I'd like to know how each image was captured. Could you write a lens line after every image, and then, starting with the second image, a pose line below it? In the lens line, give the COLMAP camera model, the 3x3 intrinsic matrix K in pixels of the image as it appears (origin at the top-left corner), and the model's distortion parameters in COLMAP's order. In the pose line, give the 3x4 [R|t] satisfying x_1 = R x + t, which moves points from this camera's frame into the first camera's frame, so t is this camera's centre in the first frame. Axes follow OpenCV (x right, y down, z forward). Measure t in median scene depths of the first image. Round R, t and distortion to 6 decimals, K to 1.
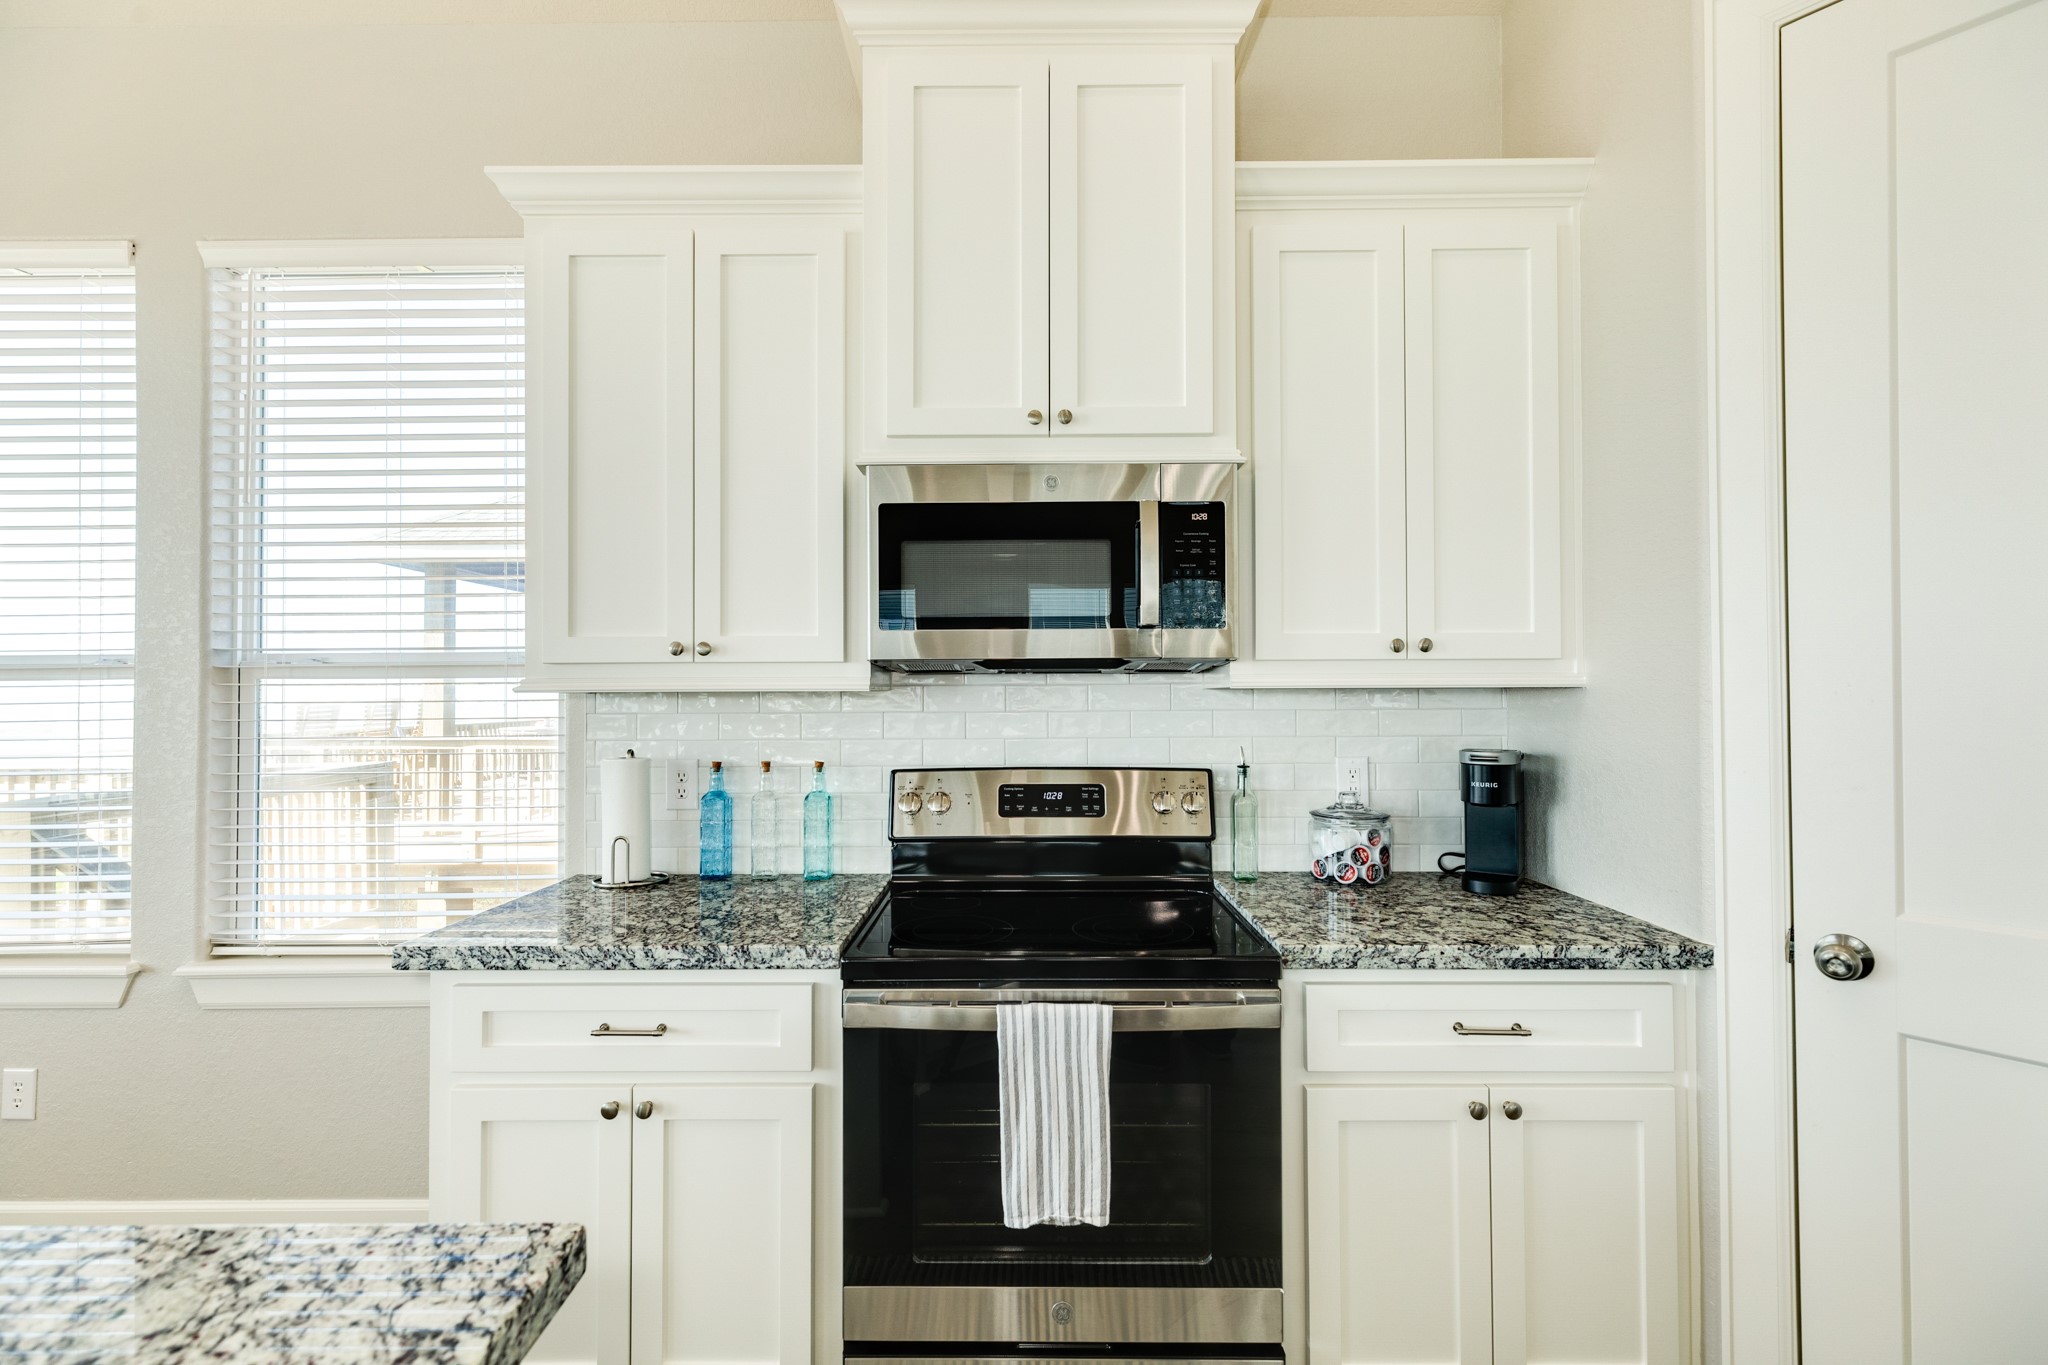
lens RADIAL K [[913.5, 0, 1019.3], [0, 913.5, 682.6], [0, 0, 1]] dist [0.007111, -0.000558]
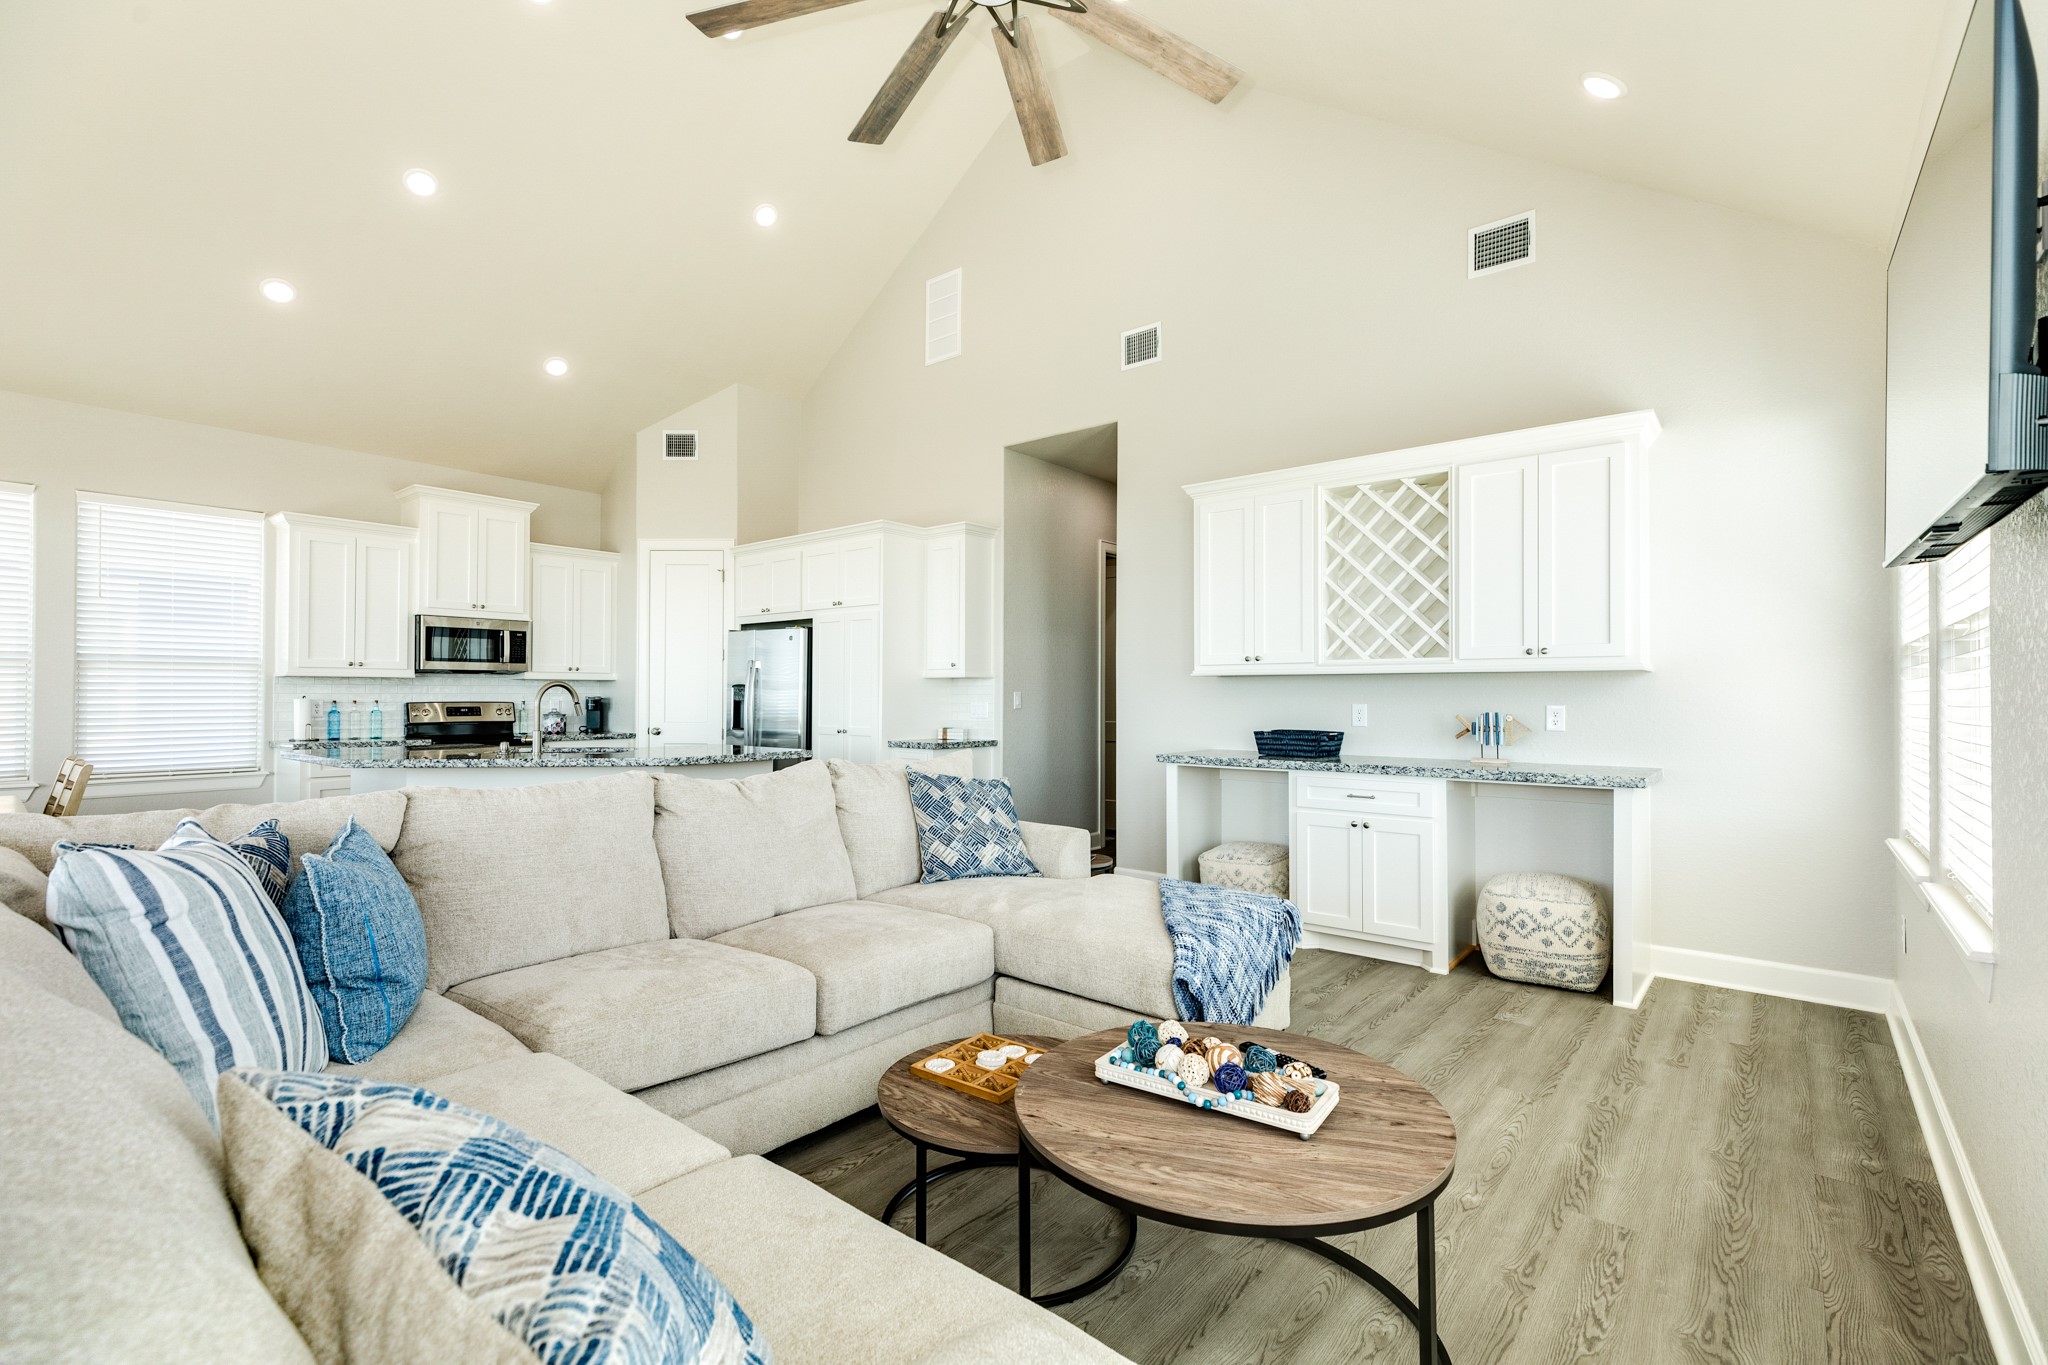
lens RADIAL K [[913.5, 0, 1019.3], [0, 913.5, 682.6], [0, 0, 1]] dist [0.007111, -0.000558]
pose [[0.634271, 0.017479, 0.772914, -1.365091], [-0.016778, 0.999820, -0.008842, 0.019828], [-0.772929, -0.007360, 0.634450, -2.912554]]
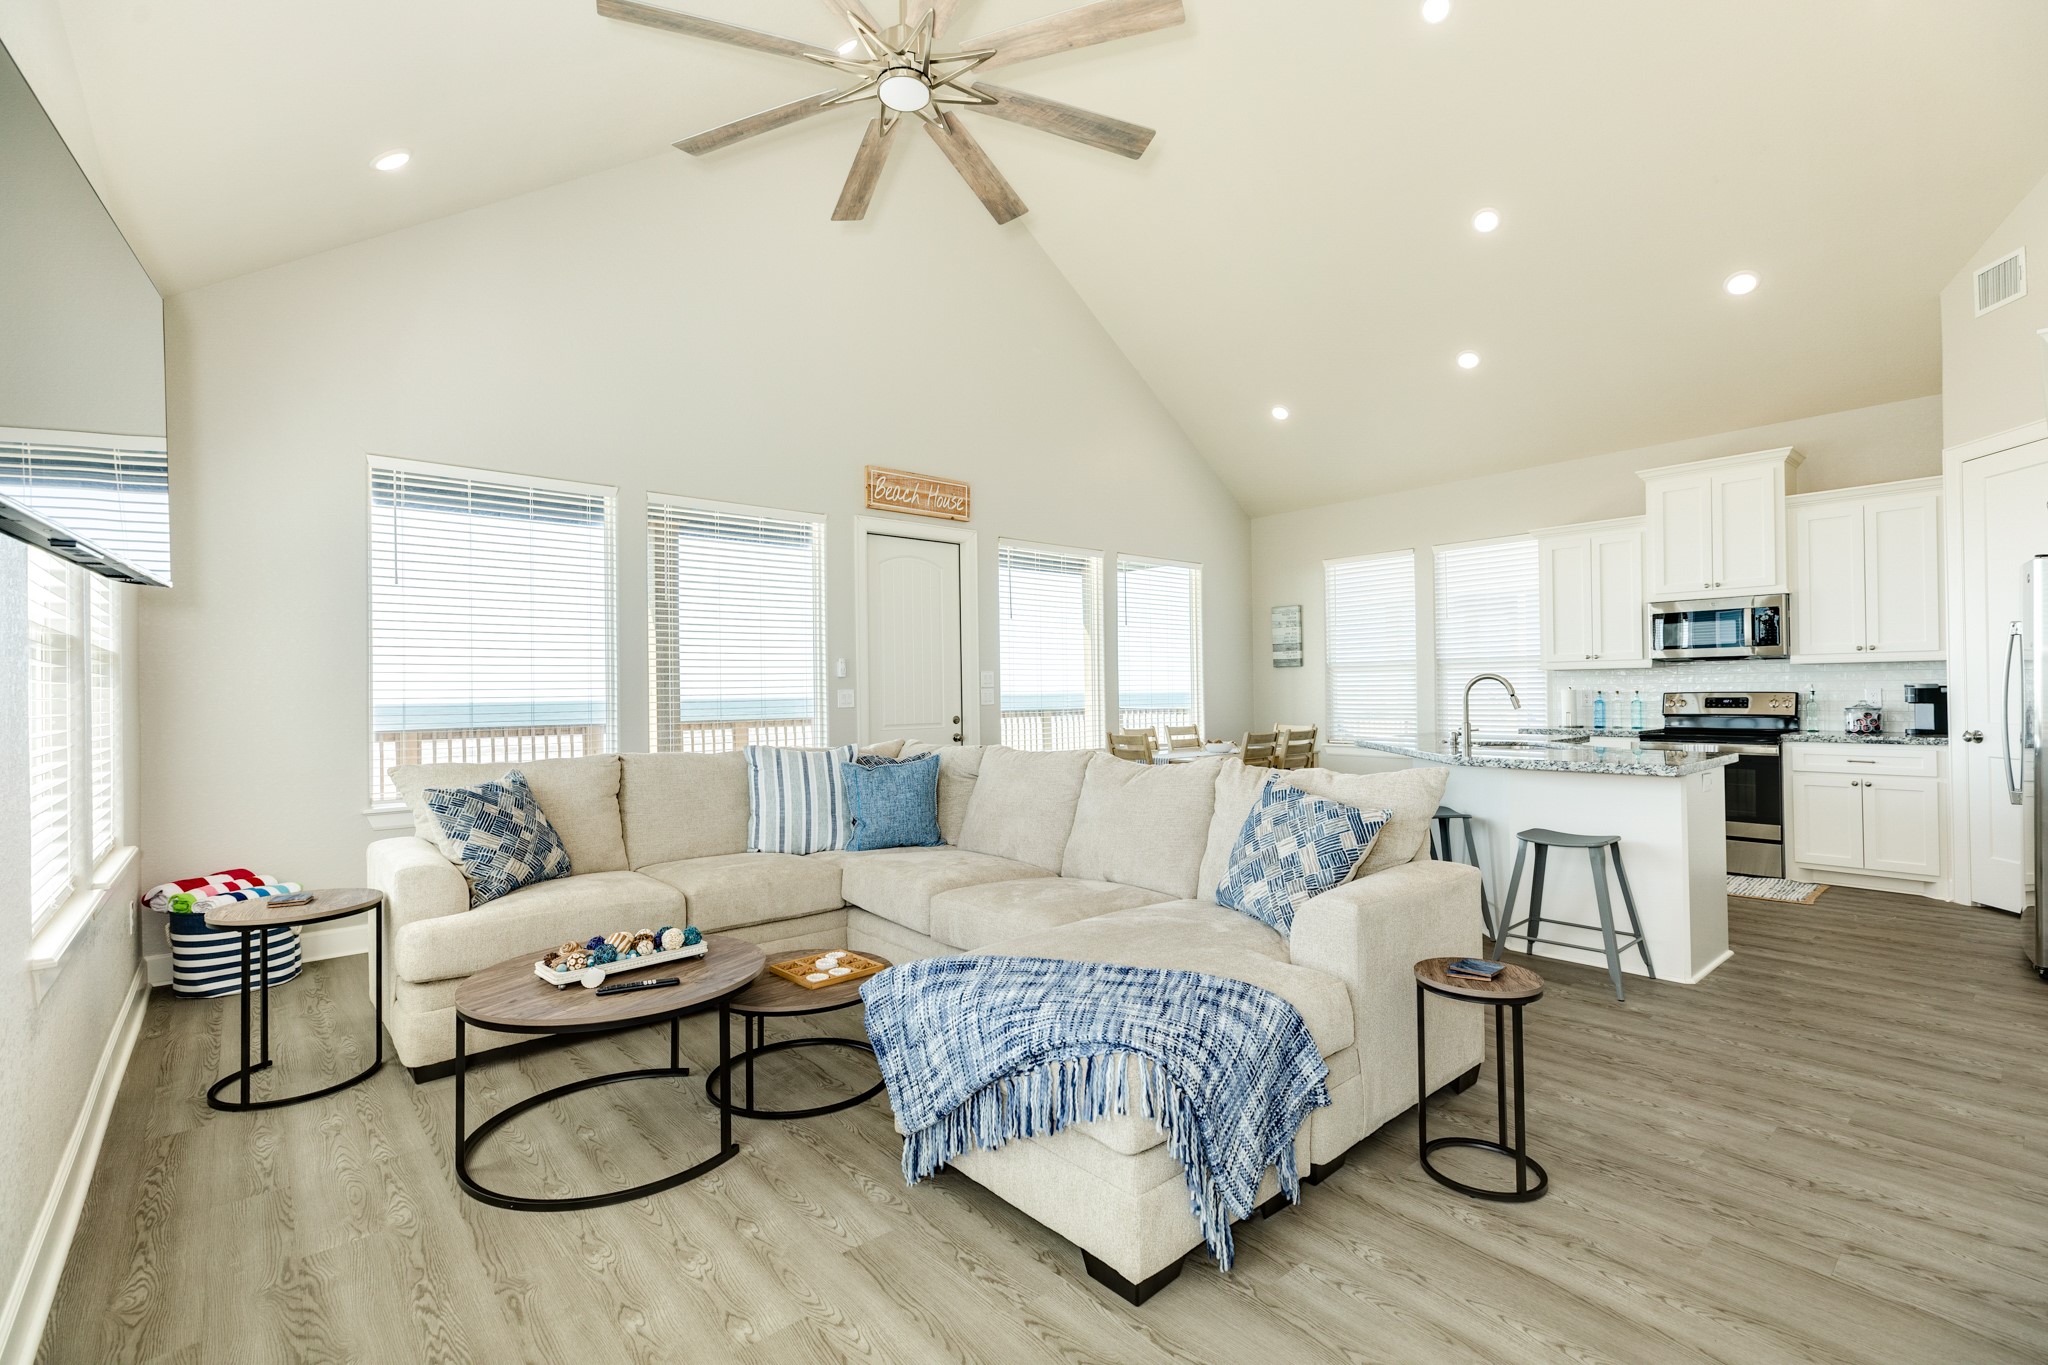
lens RADIAL K [[913.5, 0, 1019.3], [0, 913.5, 682.6], [0, 0, 1]] dist [0.007111, -0.000558]
pose [[0.656738, -0.010872, -0.754040, 0.838218], [0.020908, 0.999774, 0.003796, 0.002865], [0.753829, -0.018258, 0.656817, -2.931480]]
